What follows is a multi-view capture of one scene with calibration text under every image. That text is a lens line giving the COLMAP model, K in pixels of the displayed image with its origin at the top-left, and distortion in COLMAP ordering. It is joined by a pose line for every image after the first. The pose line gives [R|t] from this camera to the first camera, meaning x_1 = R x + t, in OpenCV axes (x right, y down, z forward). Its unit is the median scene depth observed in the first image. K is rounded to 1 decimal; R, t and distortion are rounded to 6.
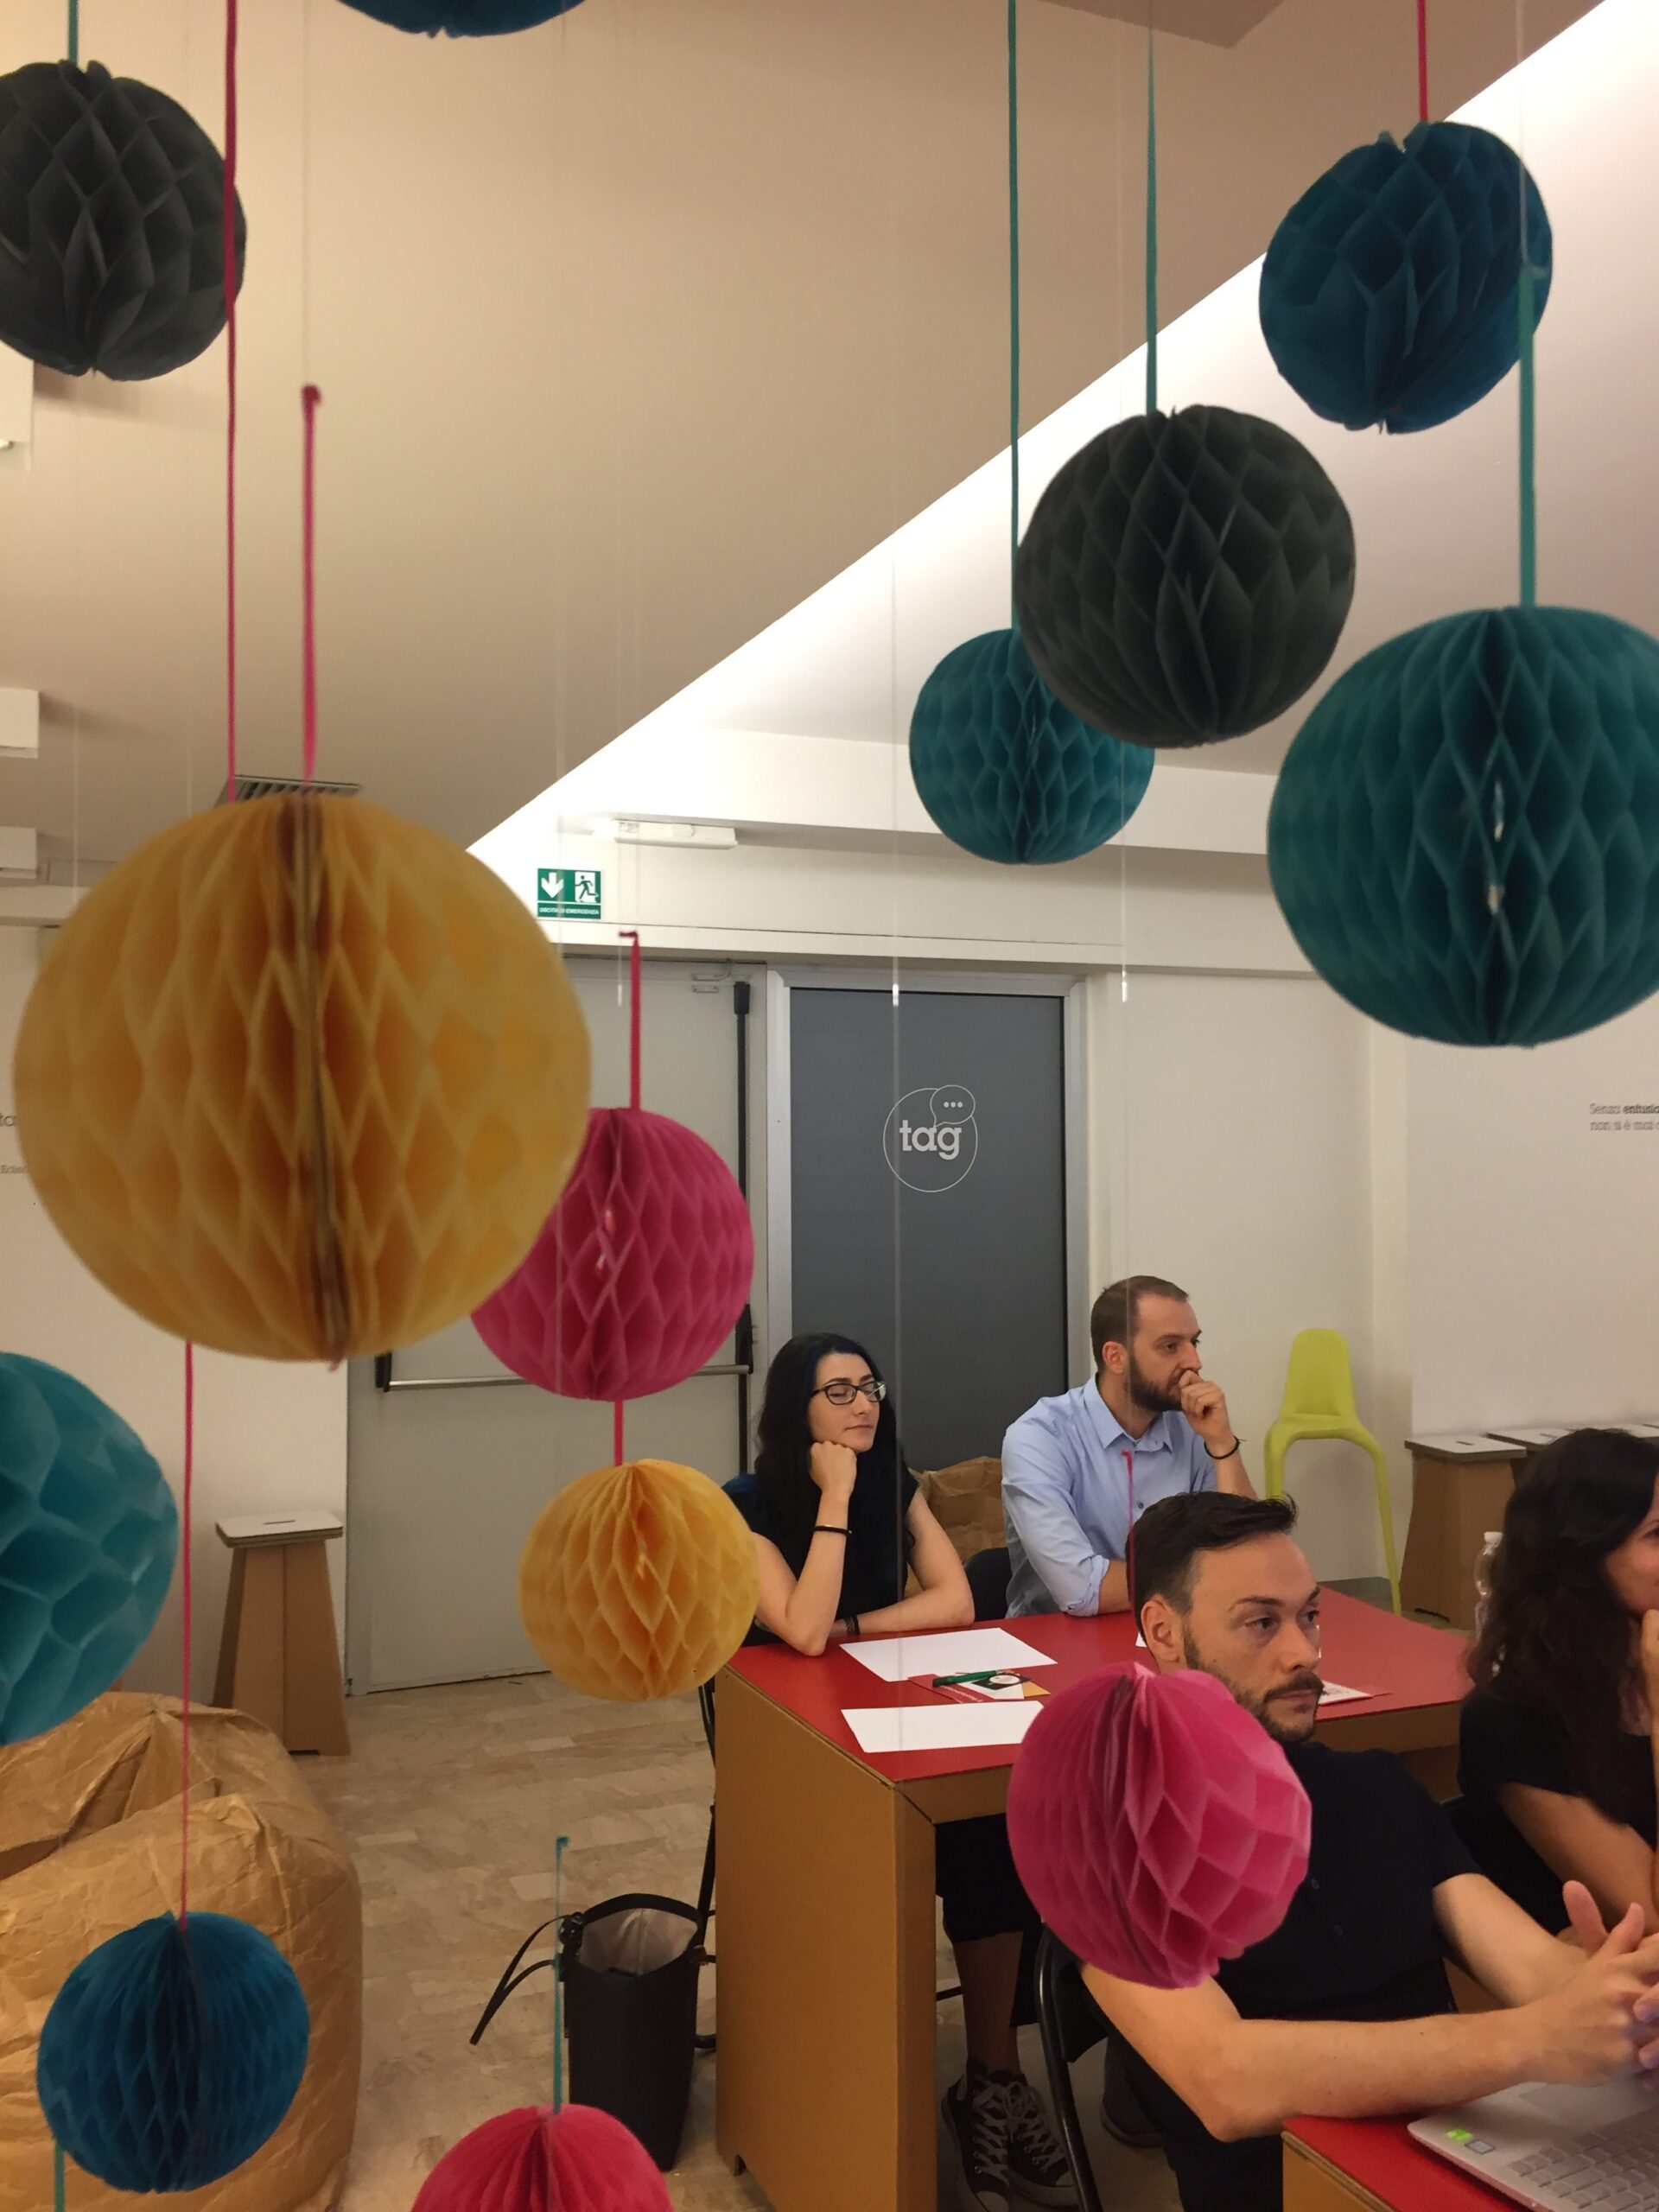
lens RADIAL K [[1908.3, 0, 835.6], [0, 1908.3, 1072.9], [0, 0, 1]] dist [0.085328, -0.111970]
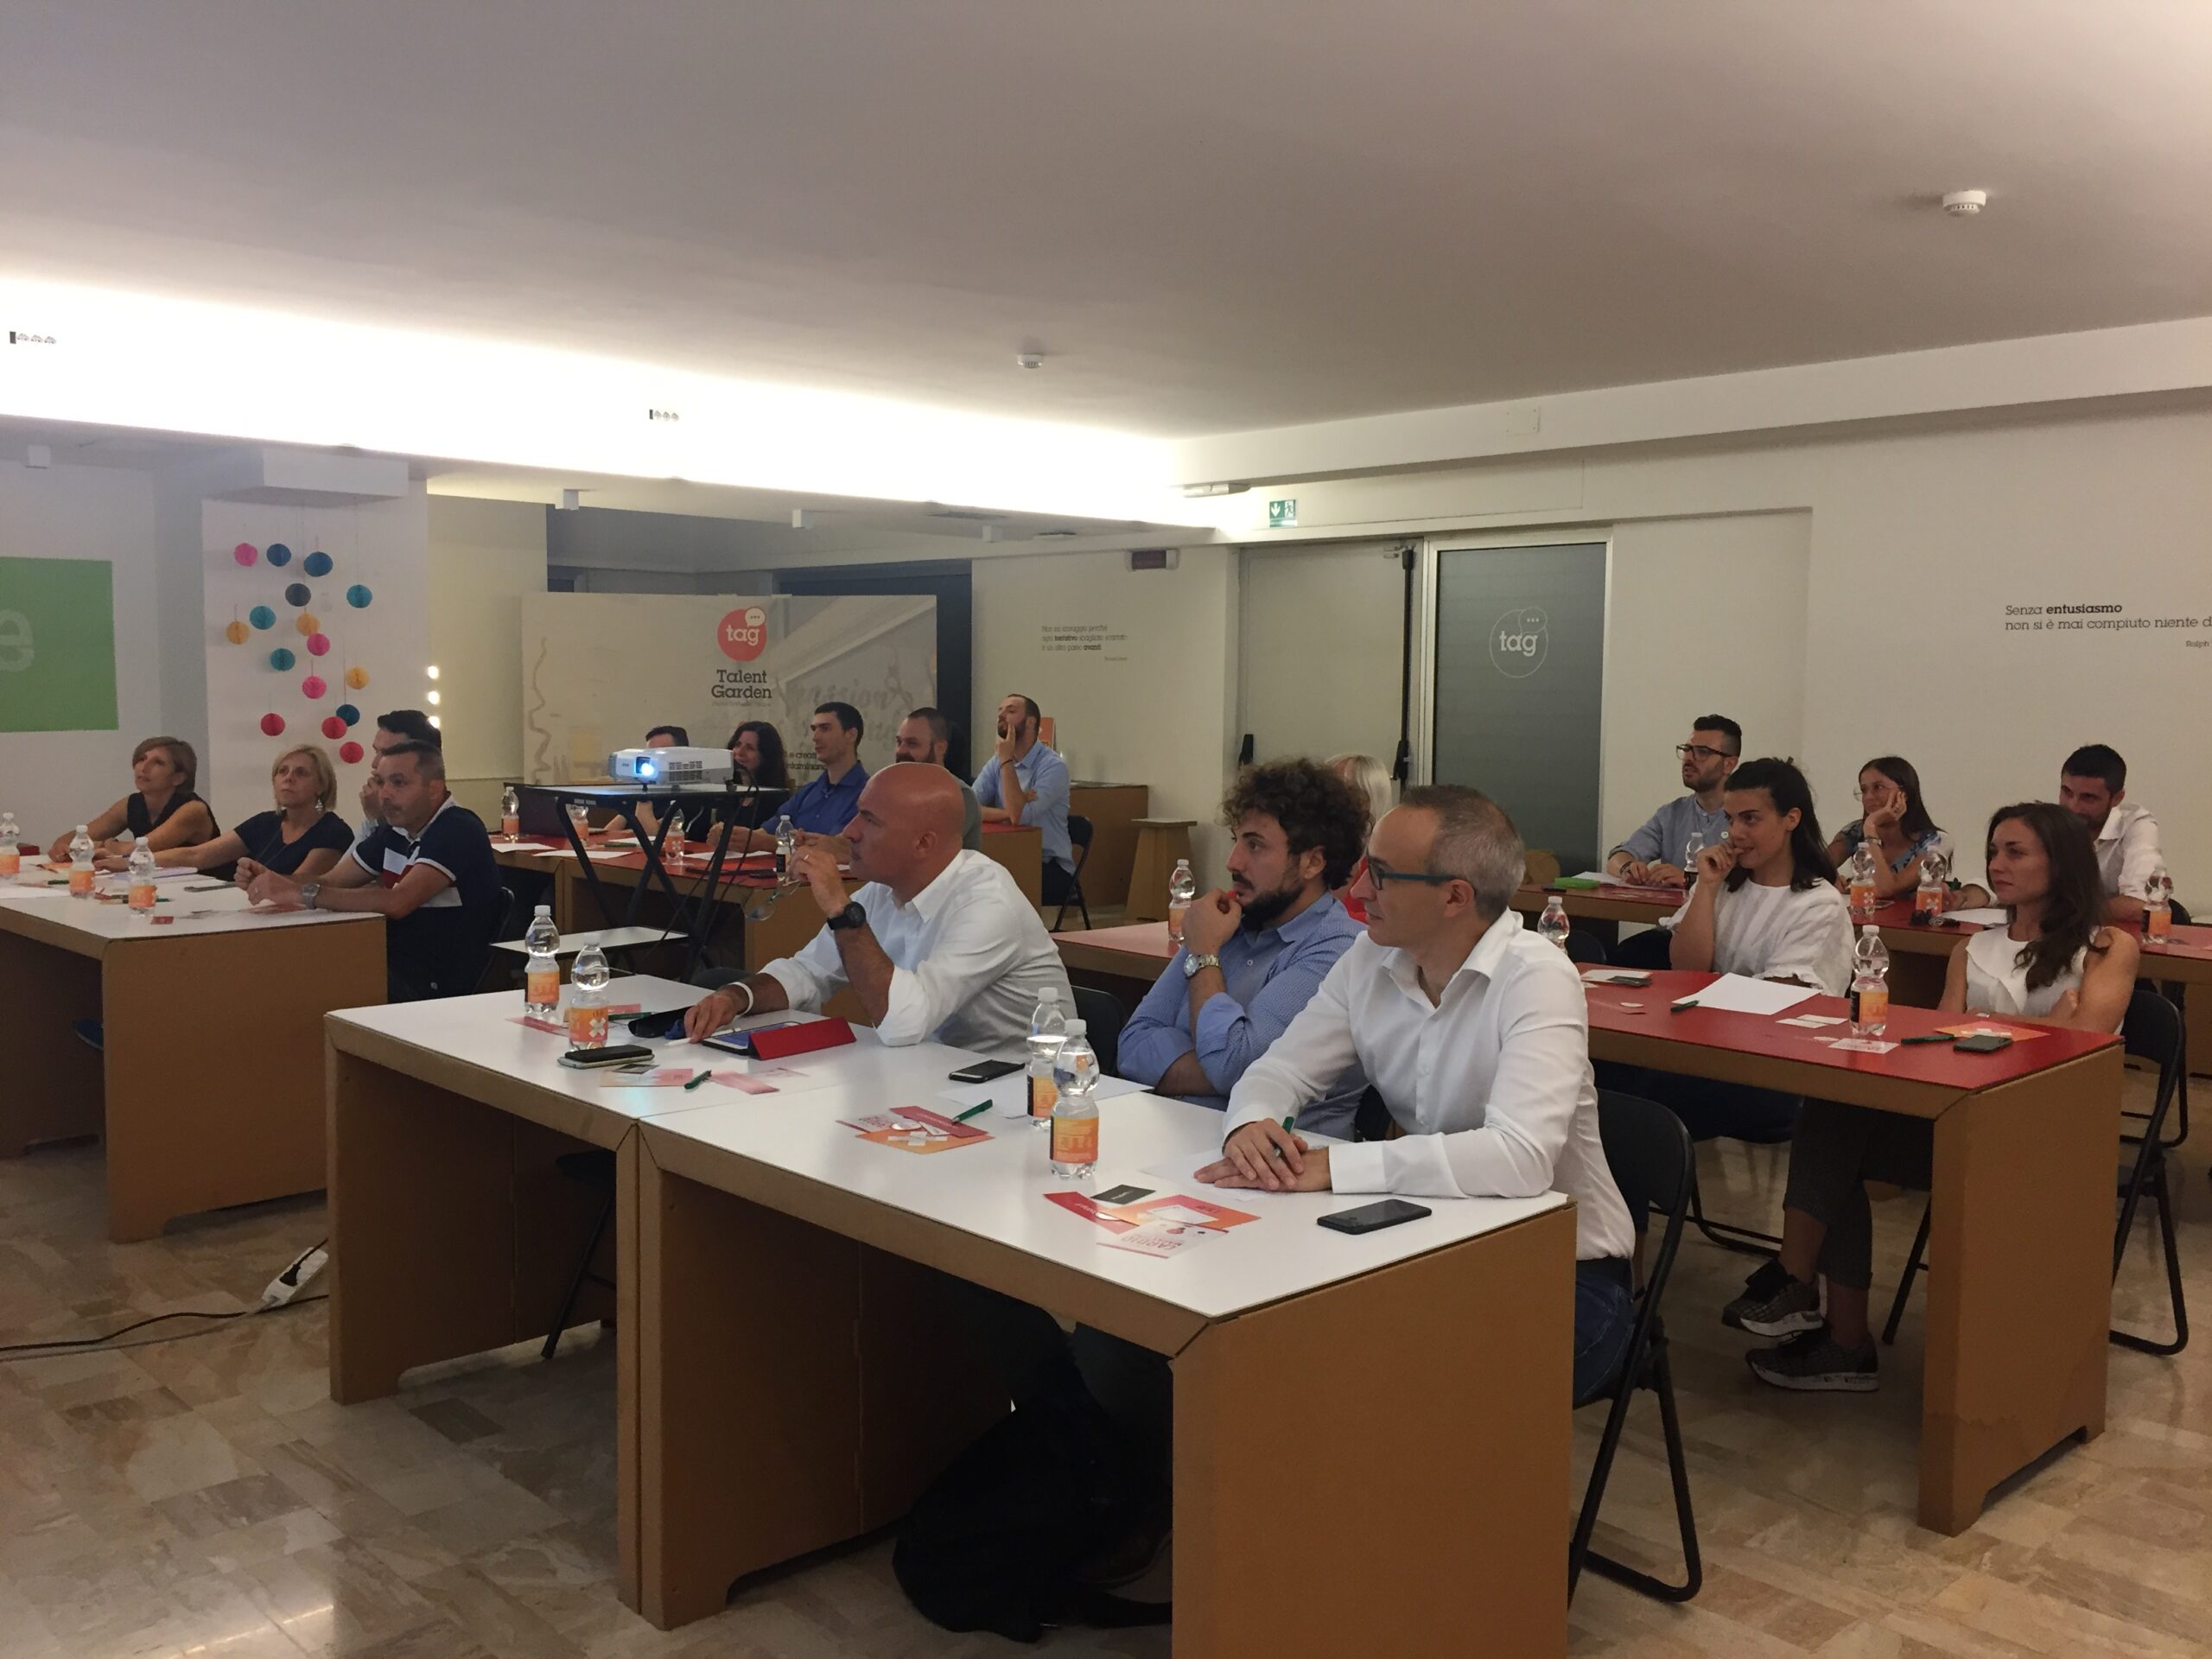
lens RADIAL K [[1886.2, 0, 1107.1], [0, 1886.2, 818.4], [0, 0, 1]] dist [0.082204, -0.120450]
pose [[0.349854, 0.083009, -0.933119, 2.504096], [0.036976, 0.994067, 0.102294, 0.012440], [0.936074, -0.070291, 0.344709, 0.278107]]
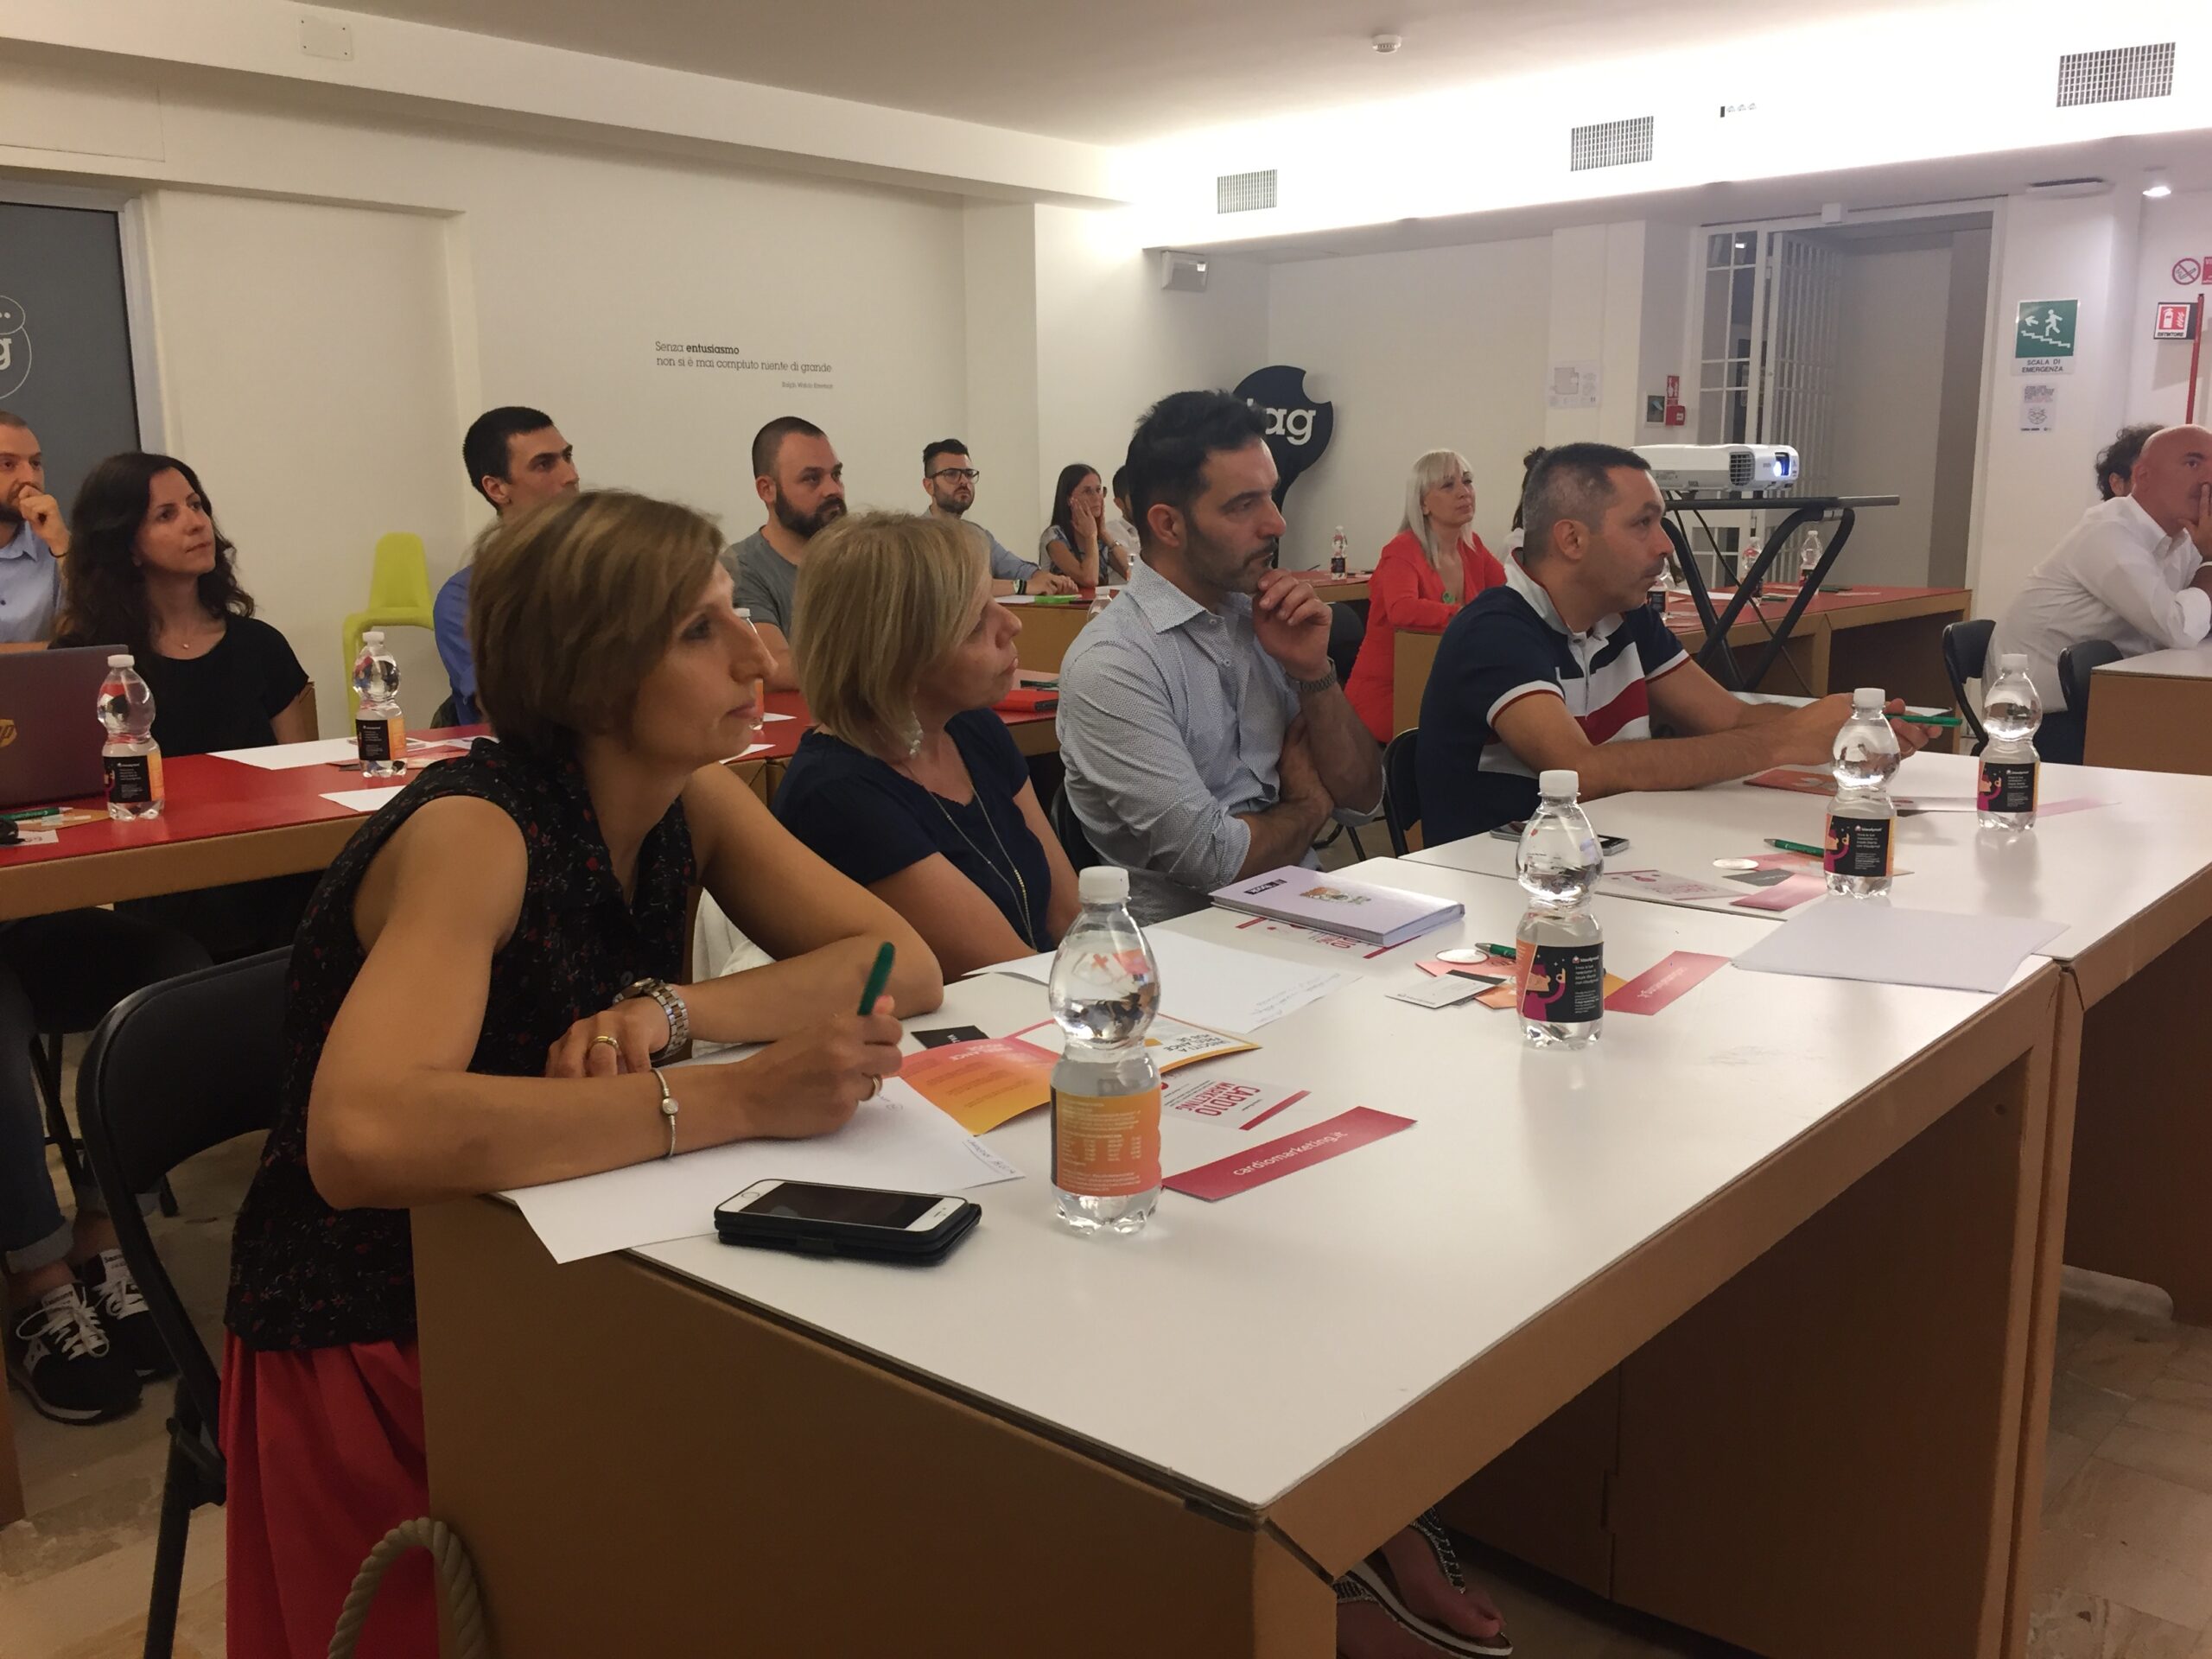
lens RADIAL K [[1893.6, 0, 1103.6], [0, 1893.6, 822.5], [0, 0, 1]] dist [0.089702, -0.123718]
pose [[0.907258, -0.077738, 0.413328, 0.276950], [-0.016845, 0.975264, 0.220401, 0.081806], [-0.420237, -0.206923, 0.883507, -0.396580]]
